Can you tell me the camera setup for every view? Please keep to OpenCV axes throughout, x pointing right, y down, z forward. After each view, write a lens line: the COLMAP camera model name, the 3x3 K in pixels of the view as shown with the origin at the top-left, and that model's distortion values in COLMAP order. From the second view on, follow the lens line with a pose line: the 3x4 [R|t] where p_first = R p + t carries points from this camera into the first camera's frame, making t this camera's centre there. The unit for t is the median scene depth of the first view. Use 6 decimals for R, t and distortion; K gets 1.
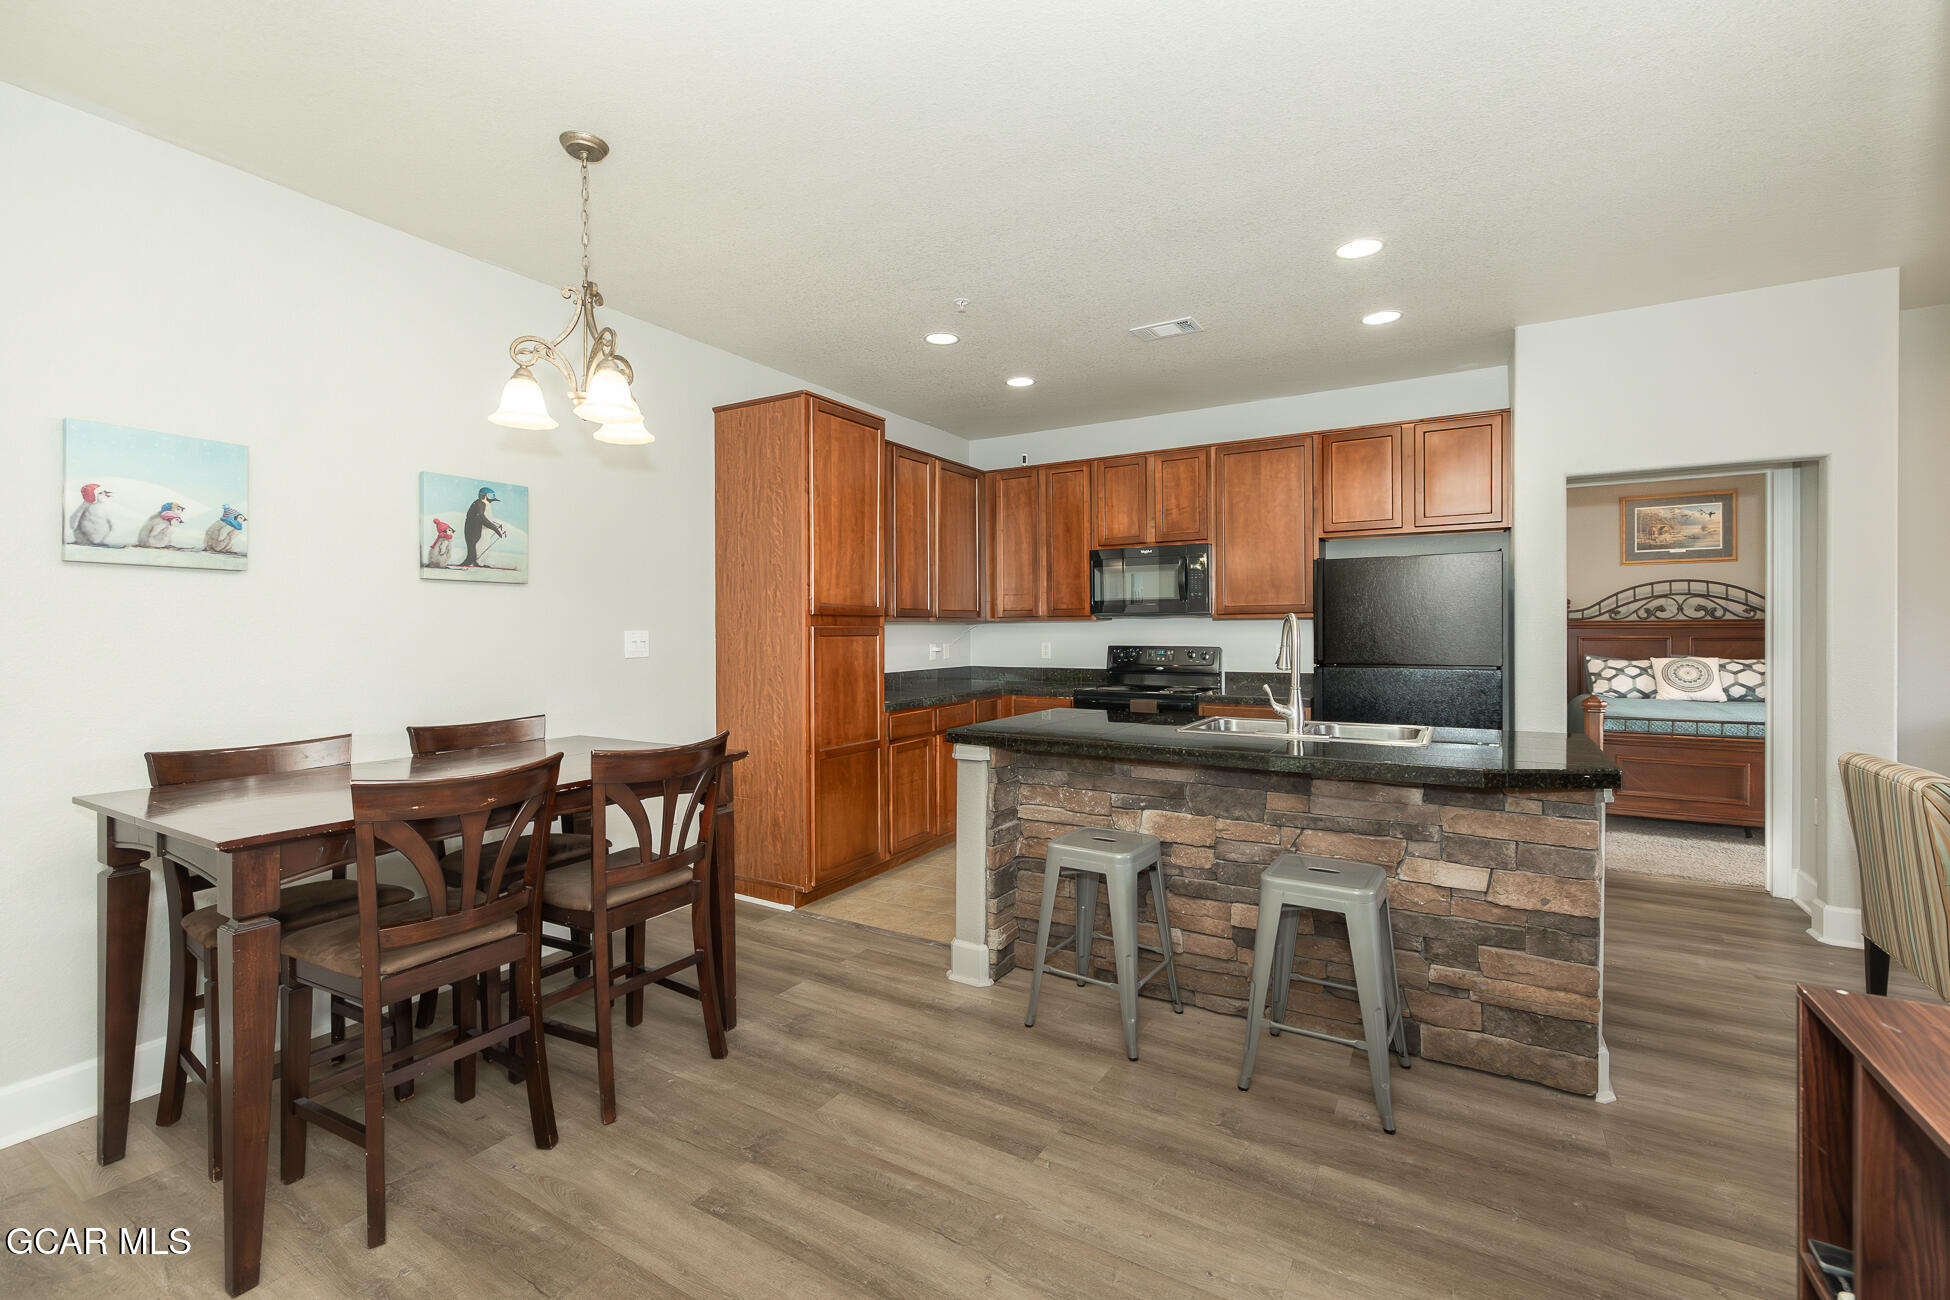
lens RADIAL K [[838.6, 0, 968.5], [0, 838.6, 619.6], [0, 0, 1]] dist [0.024850, 0.000224]
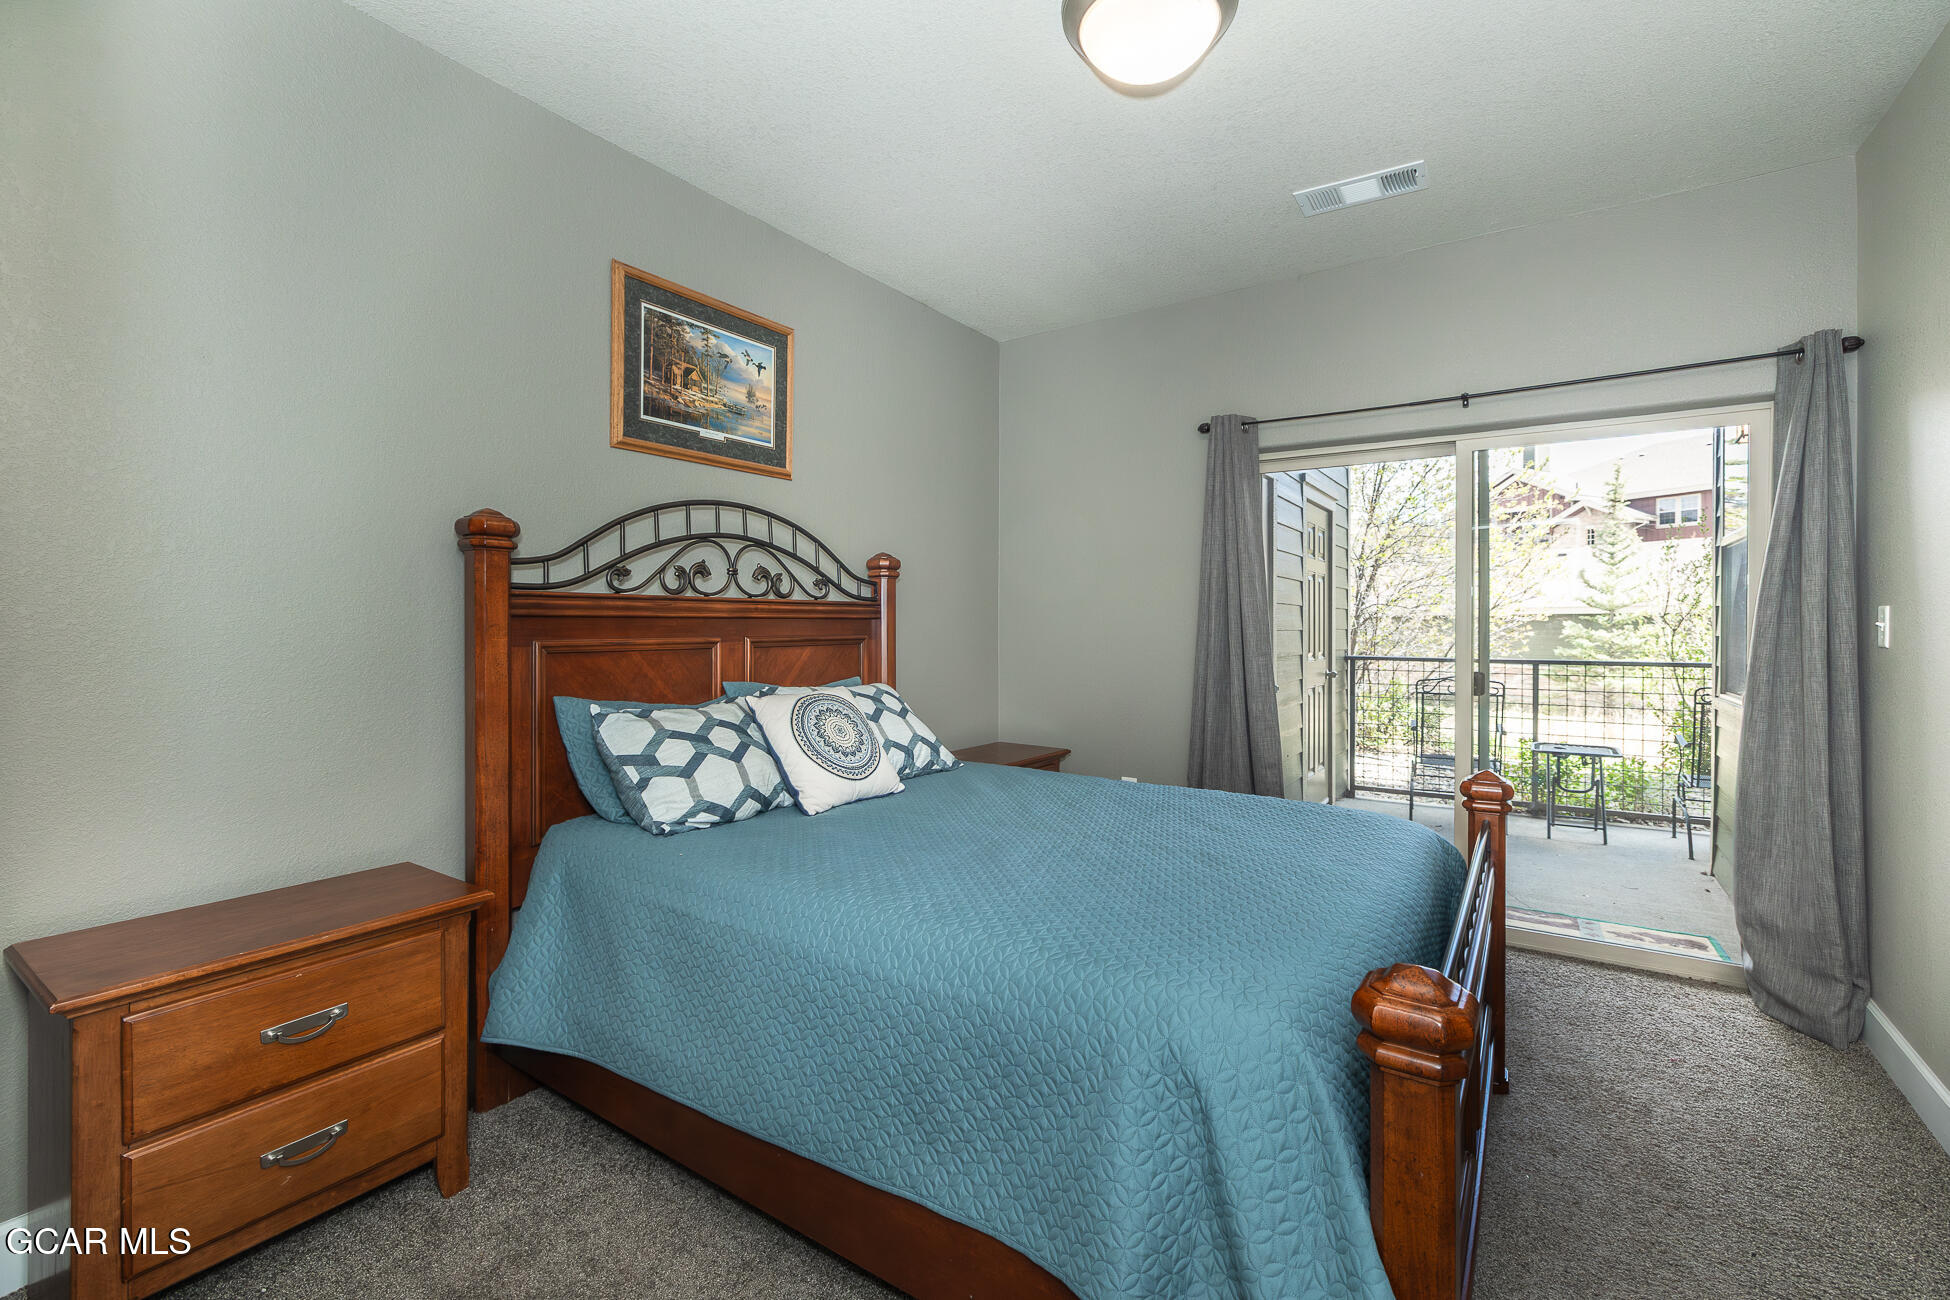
lens RADIAL K [[838.6, 0, 973.3], [0, 838.6, 633.5], [0, 0, 1]] dist [0.024850, 0.000224]
pose [[0.091183, 0.001114, 0.995834, 0.436895], [-0.001797, 0.999998, -0.000954, 0.017434], [-0.995833, -0.001702, 0.091185, 0.848575]]
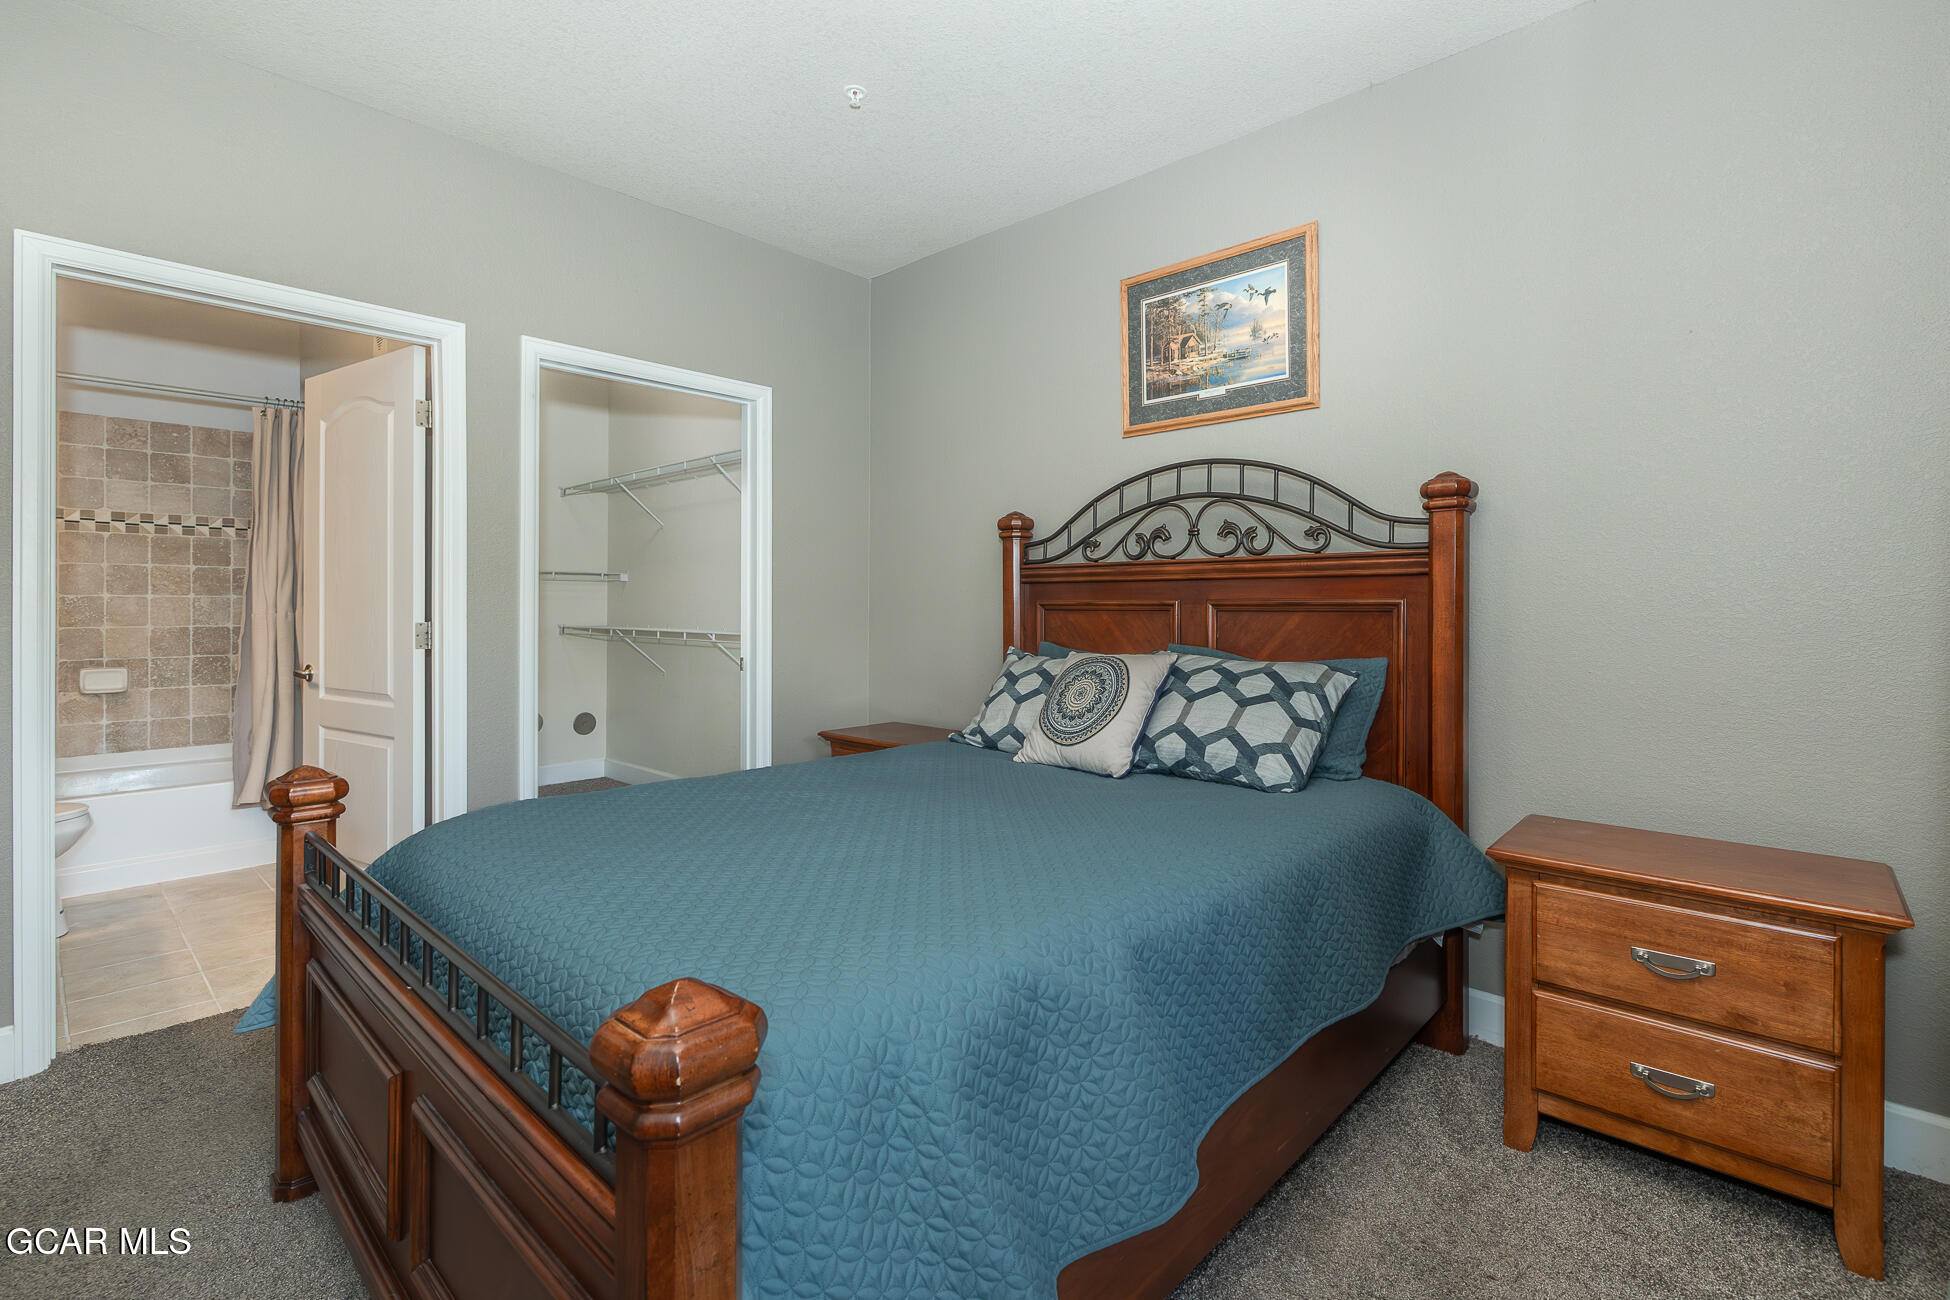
lens RADIAL K [[838.6, 0, 987.7], [0, 838.6, 602.3], [0, 0, 1]] dist [0.024850, 0.000224]
pose [[0.979552, 0.007372, -0.201056, 0.822210], [-0.005043, 0.999914, 0.012090, 0.016395], [0.201128, -0.010829, 0.979505, 0.587934]]
